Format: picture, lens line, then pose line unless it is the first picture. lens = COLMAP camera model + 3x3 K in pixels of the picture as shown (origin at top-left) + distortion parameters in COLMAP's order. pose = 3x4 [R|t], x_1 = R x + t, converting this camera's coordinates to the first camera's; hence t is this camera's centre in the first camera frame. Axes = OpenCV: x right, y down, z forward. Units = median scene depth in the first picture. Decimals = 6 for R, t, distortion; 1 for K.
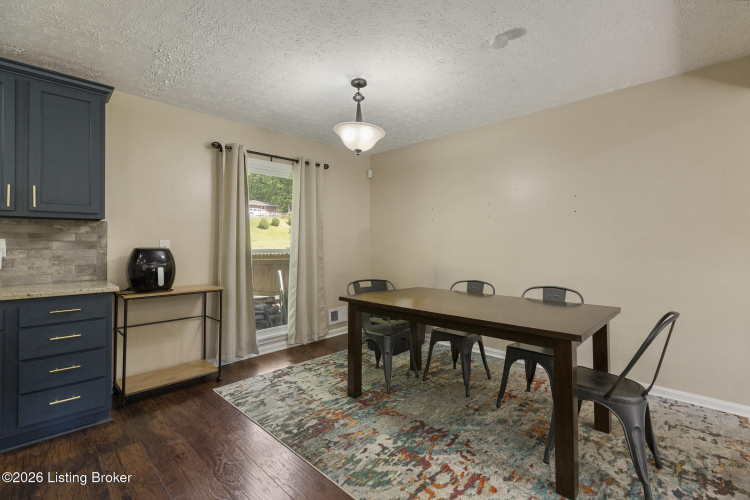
lens RADIAL K [[338.9, 0, 375.0], [0, 338.9, 250.0], [0, 0, 1]] dist [-0.003374, -0.000880]
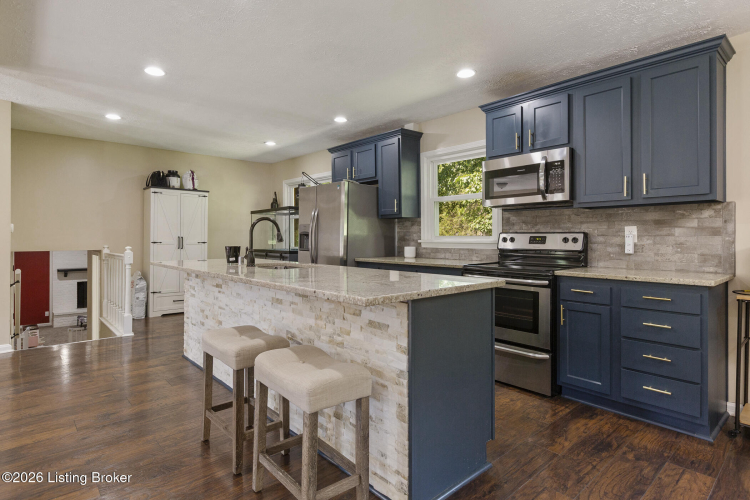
lens RADIAL K [[404.3, 0, 375.0], [0, 404.3, 250.0], [0, 0, 1]] dist [0.001346, 0.001167]
pose [[-0.070534, 0.036399, -0.996845, 0.252178], [-0.014894, 0.999184, 0.037538, 0.007564], [0.997398, 0.017495, -0.069934, 0.228417]]
